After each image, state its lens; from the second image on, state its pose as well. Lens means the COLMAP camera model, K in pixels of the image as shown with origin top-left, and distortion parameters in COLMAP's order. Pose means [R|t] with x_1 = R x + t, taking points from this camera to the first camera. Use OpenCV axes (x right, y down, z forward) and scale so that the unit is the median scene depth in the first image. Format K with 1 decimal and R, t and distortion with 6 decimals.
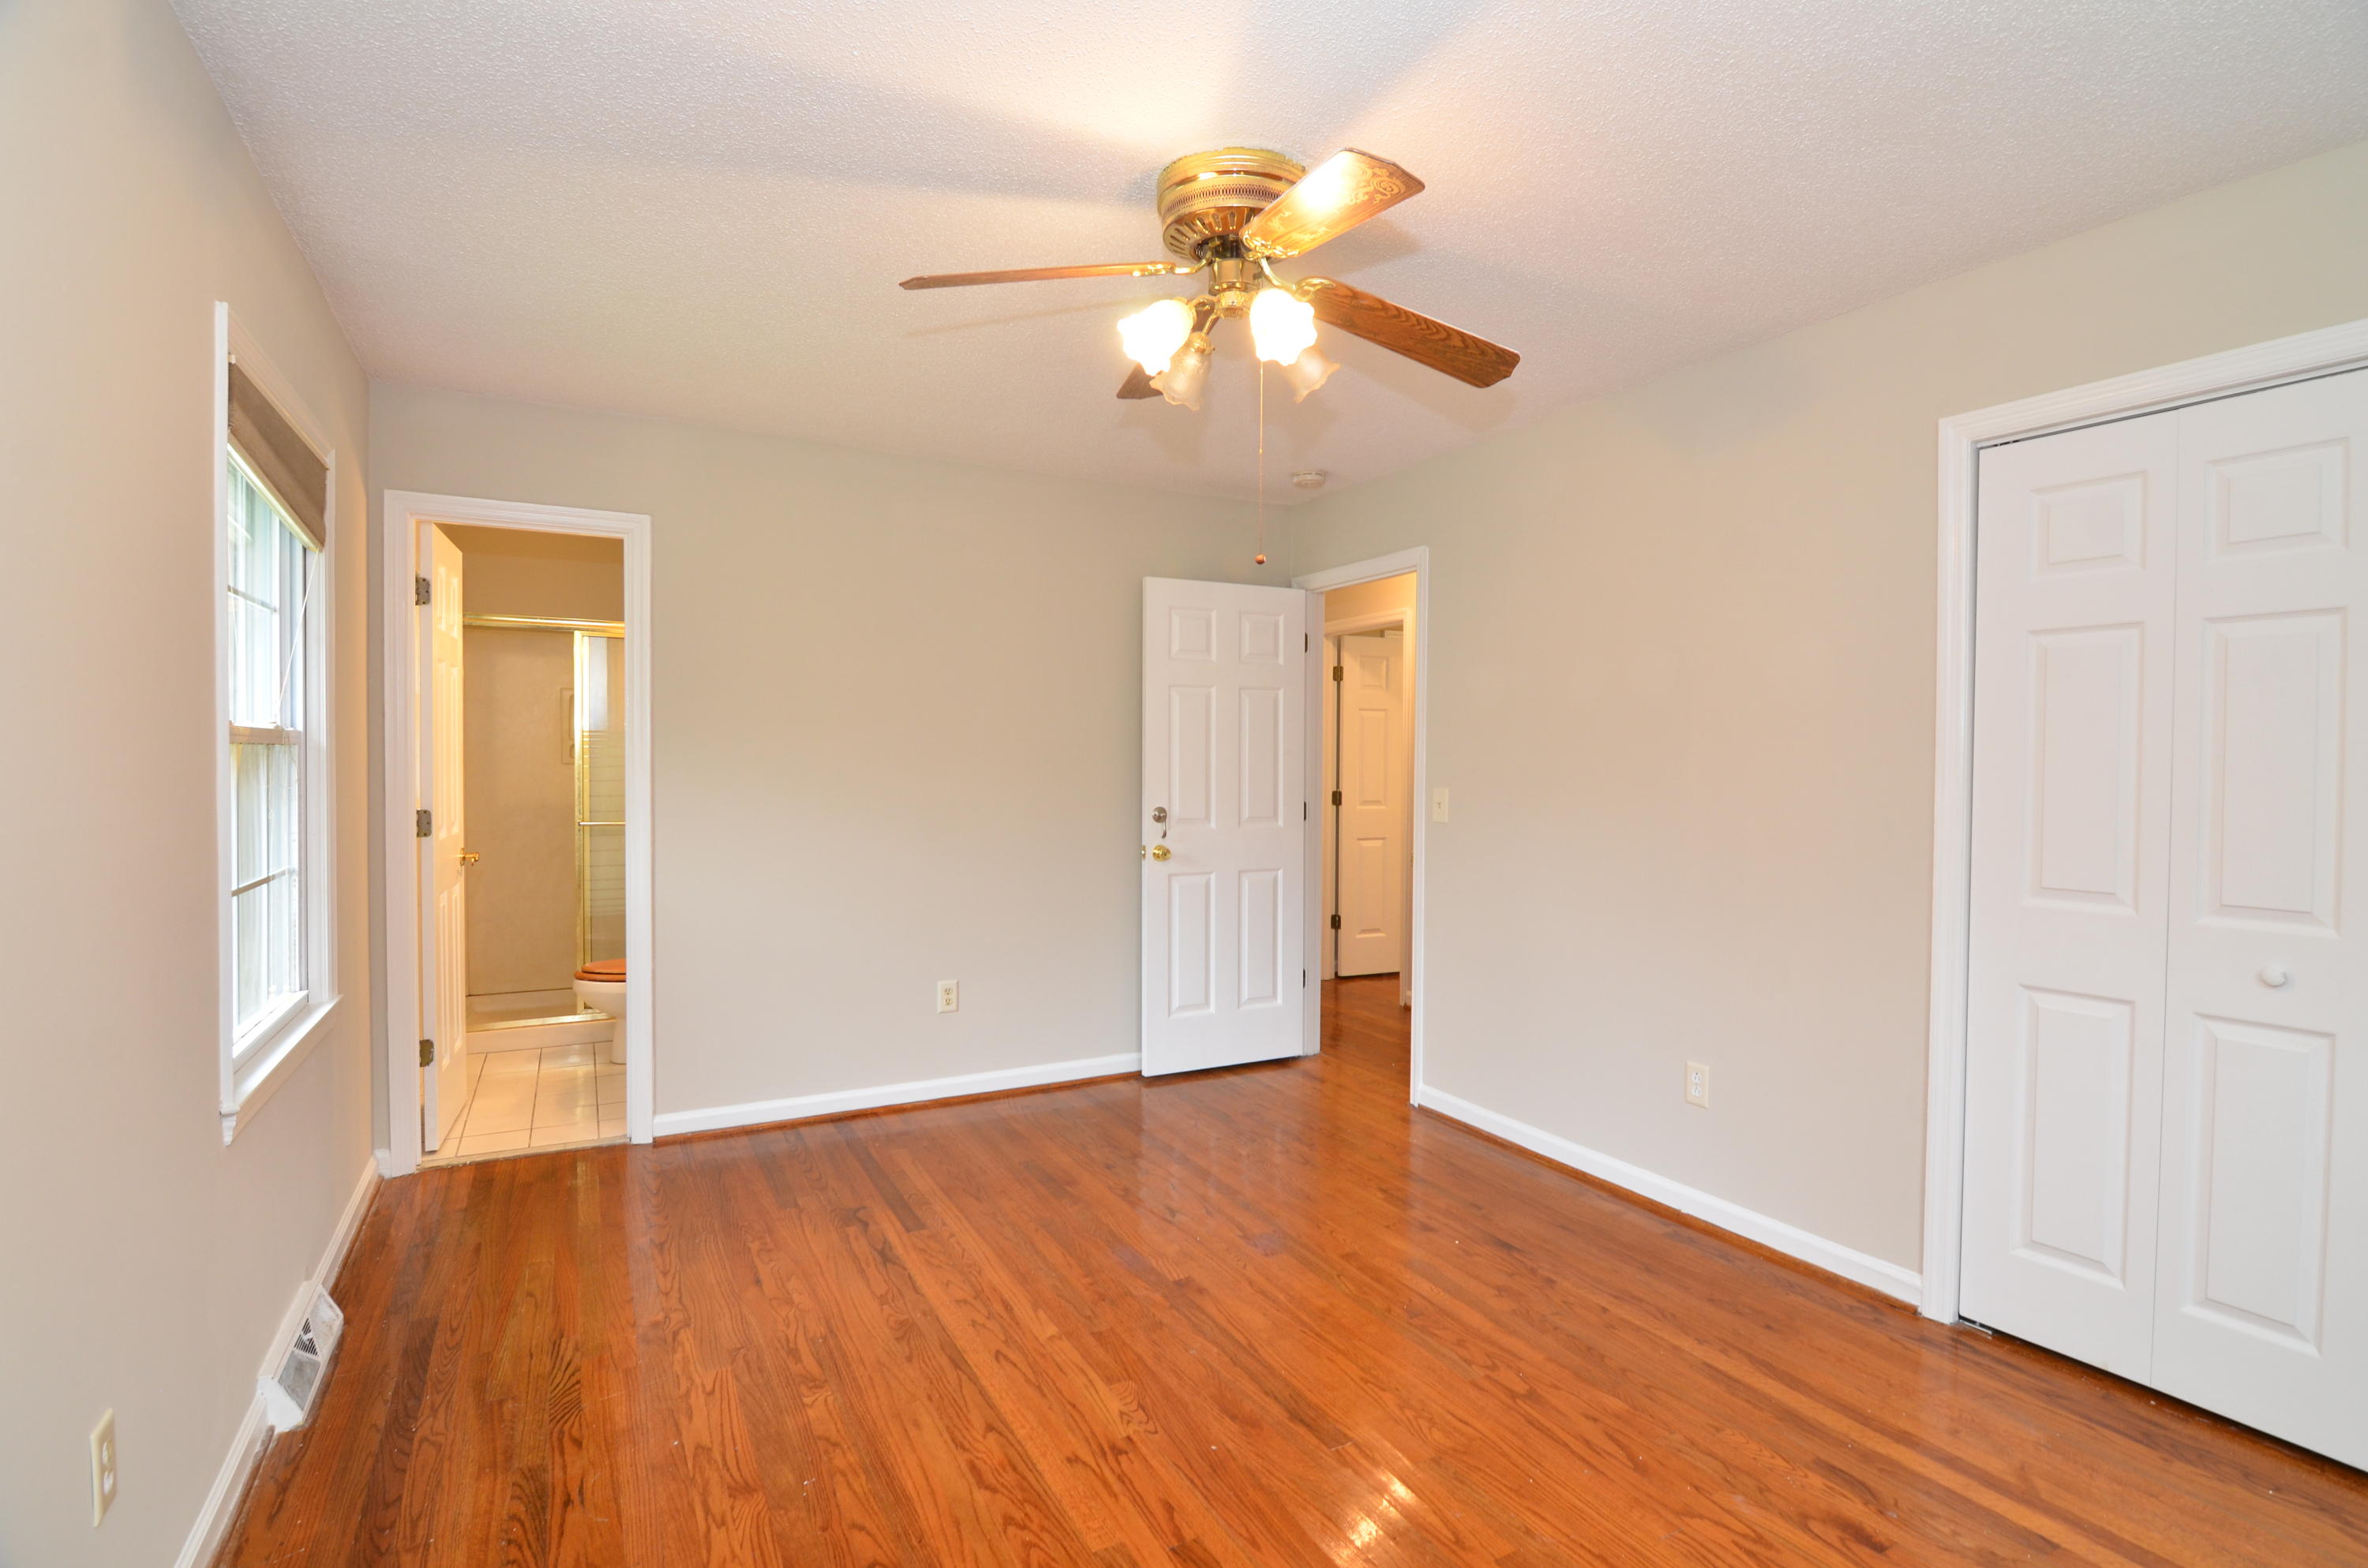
lens RADIAL K [[1138.2, 0, 1197.5], [0, 1138.2, 789.9], [0, 0, 1]] dist [-0.005733, -0.009689]
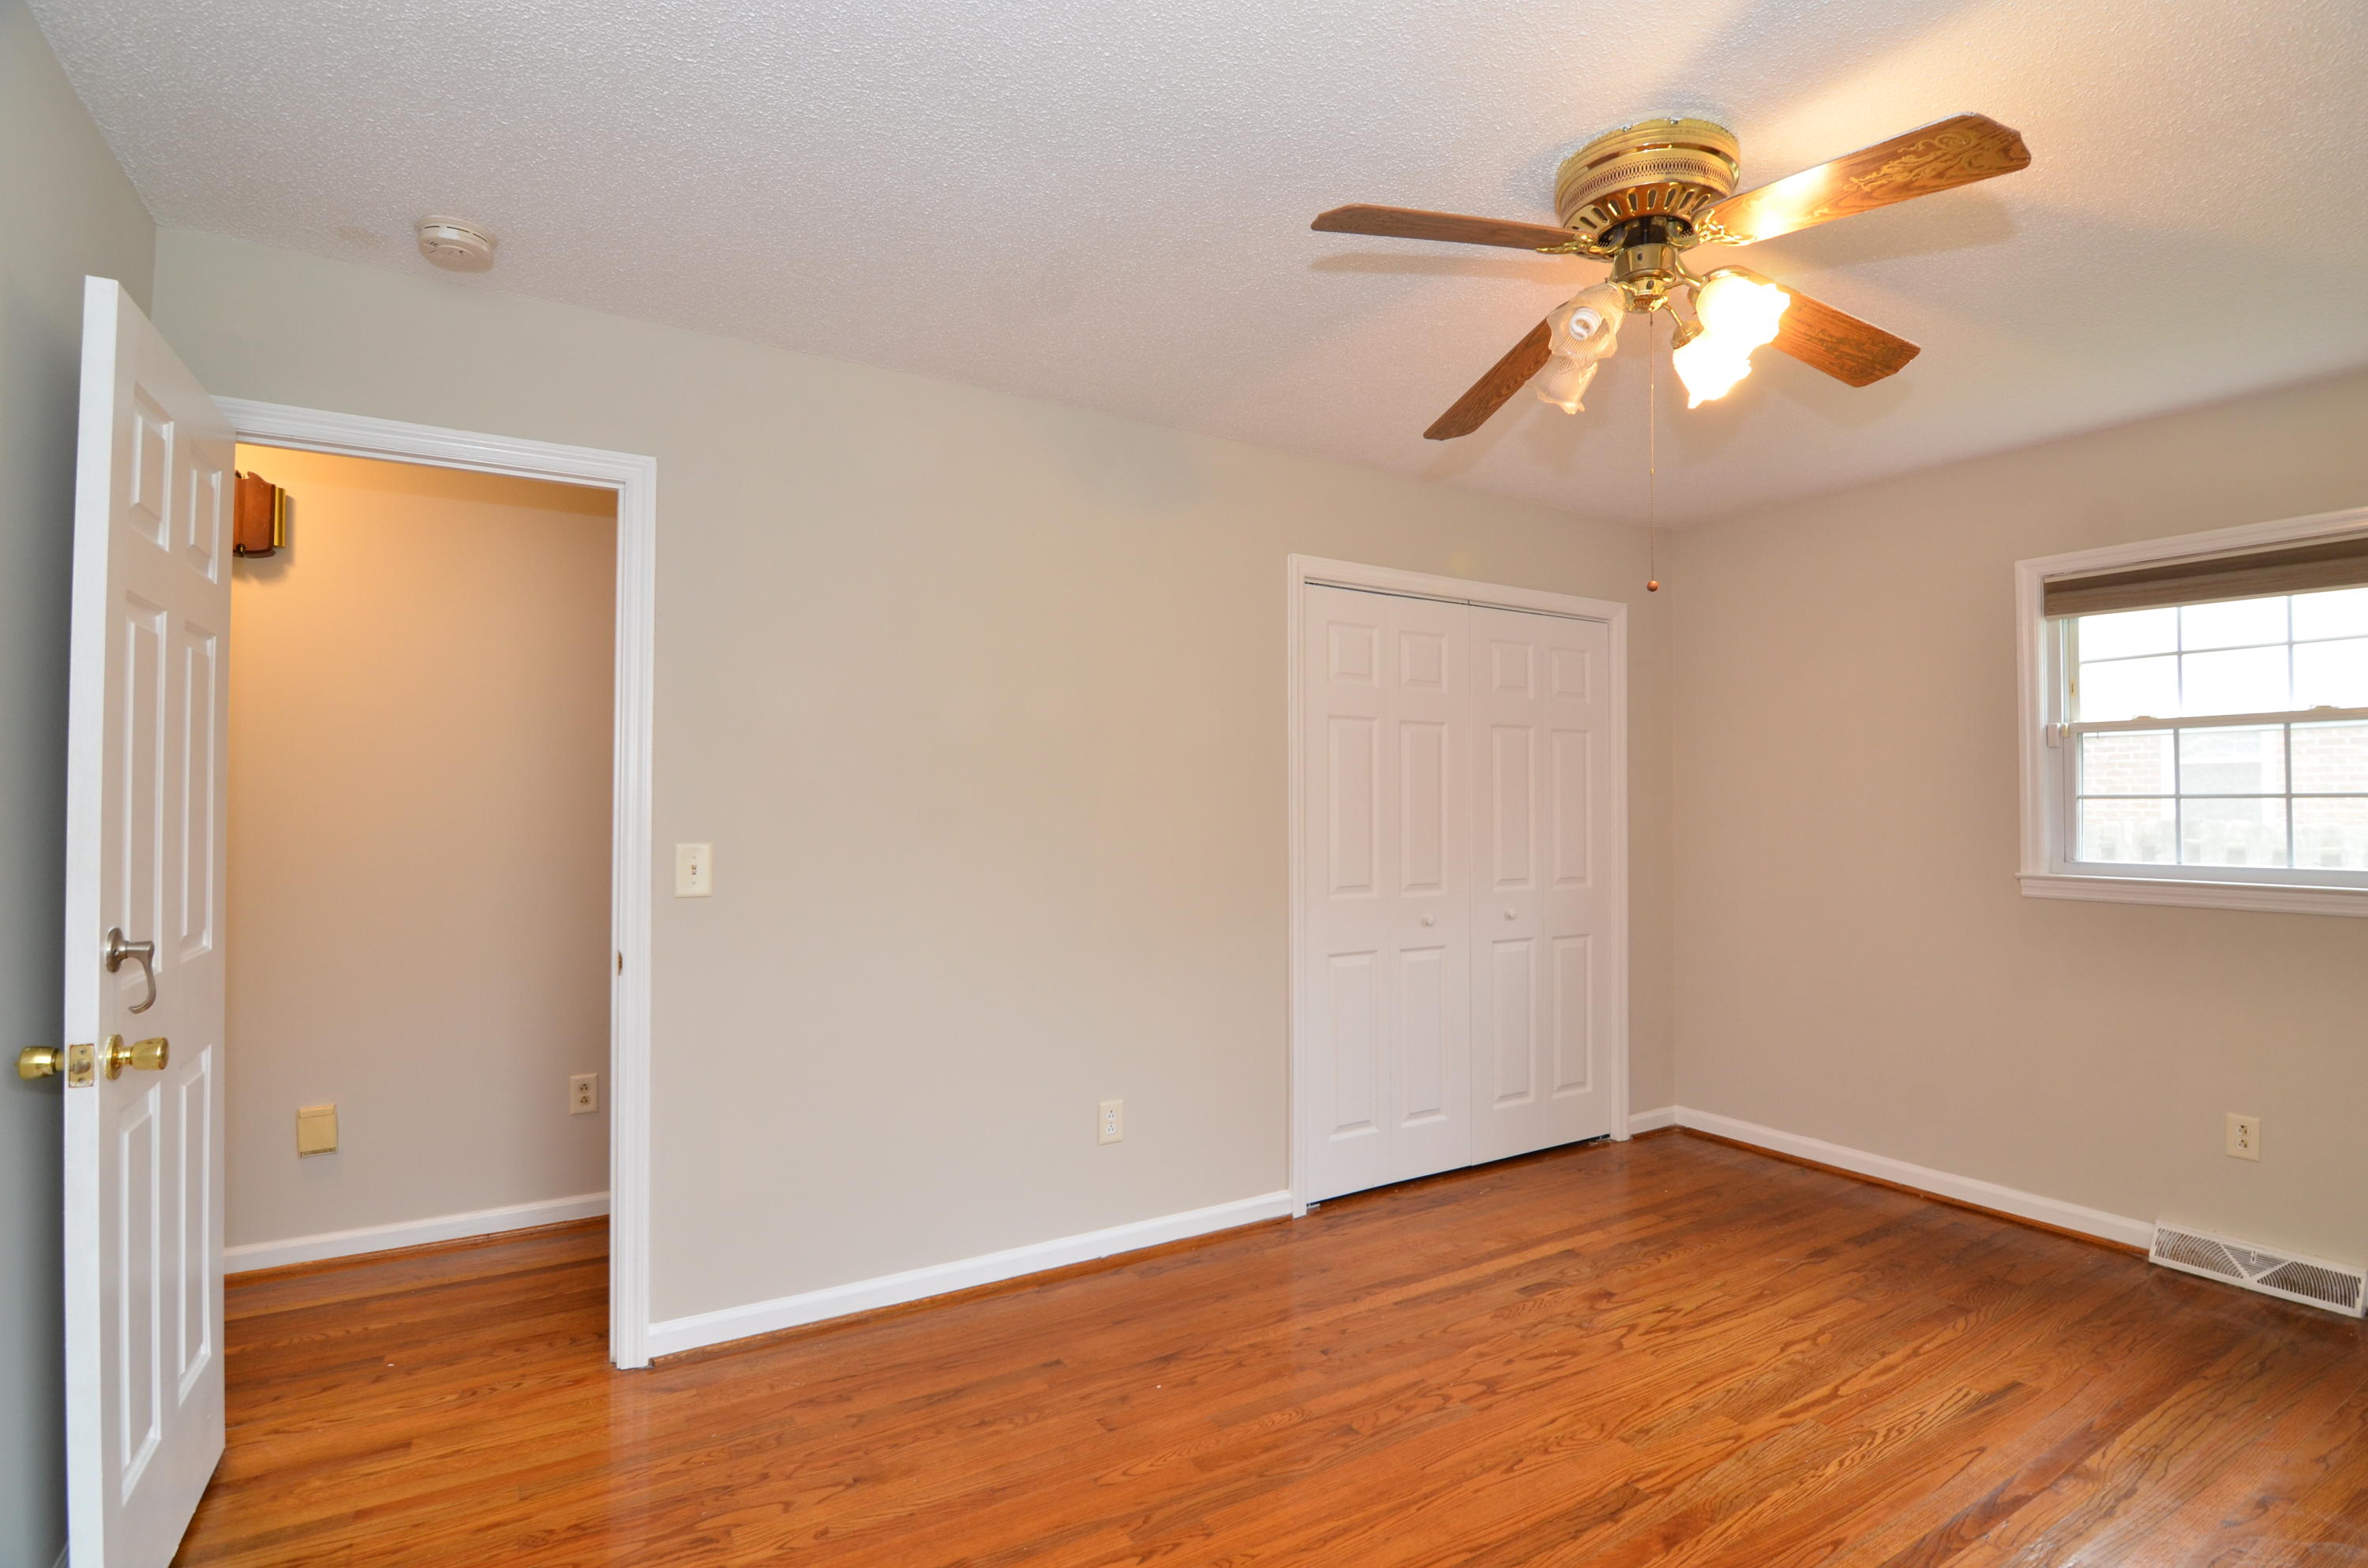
lens RADIAL K [[1138.2, 0, 1200.0], [0, 1138.2, 784.4], [0, 0, 1]] dist [-0.005733, -0.009689]
pose [[-0.045301, 0.014712, 0.998865, -0.718102], [0.027824, 0.999522, -0.013460, -0.031388], [-0.998586, 0.027183, -0.045689, 1.189415]]
